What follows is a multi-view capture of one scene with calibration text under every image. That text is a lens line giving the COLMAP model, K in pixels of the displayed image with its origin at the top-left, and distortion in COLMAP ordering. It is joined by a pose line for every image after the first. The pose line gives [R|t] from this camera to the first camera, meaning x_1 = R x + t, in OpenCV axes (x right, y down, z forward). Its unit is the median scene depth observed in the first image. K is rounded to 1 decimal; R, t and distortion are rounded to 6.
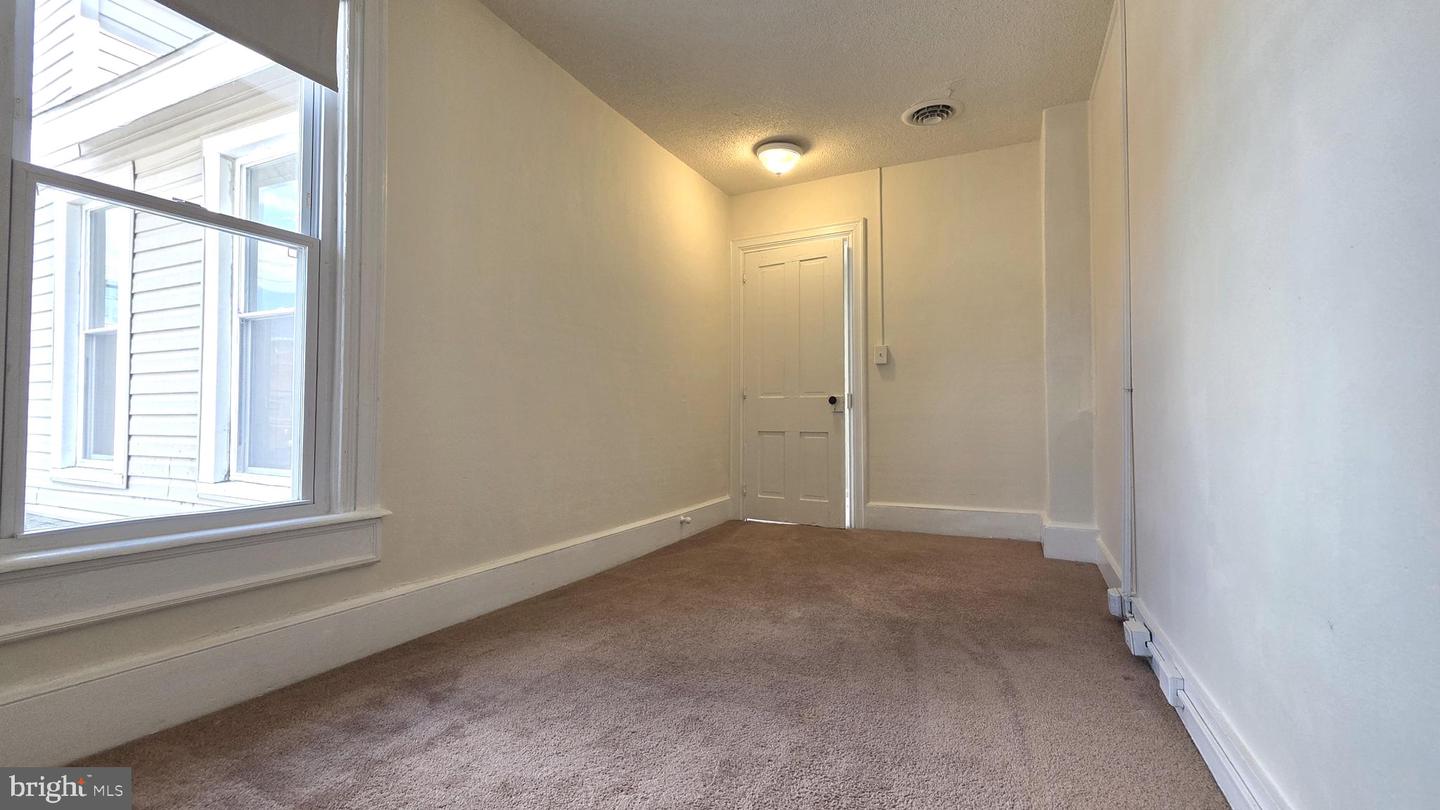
lens RADIAL K [[585.8, 0, 760.3], [0, 585.8, 406.2], [0, 0, 1]] dist [-0.000589, -0.000101]
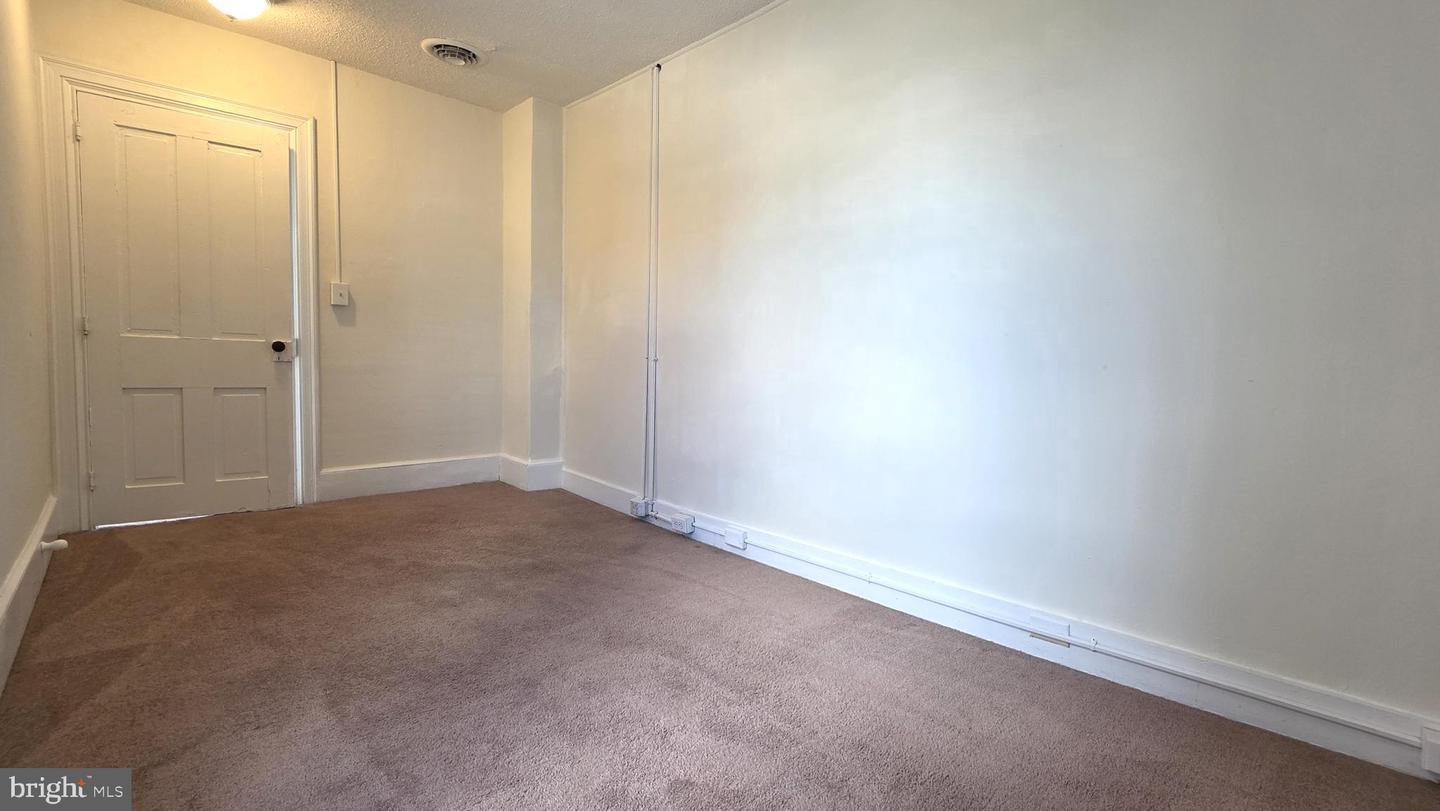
lens RADIAL K [[604.6, 0, 709.0], [0, 604.6, 403.3], [0, 0, 1]] dist [-0.000415, -0.000439]
pose [[0.399767, -0.049962, 0.915254, -0.416866], [-0.046851, 0.996094, 0.074839, -0.023729], [-0.915419, -0.072798, 0.395865, 0.172932]]
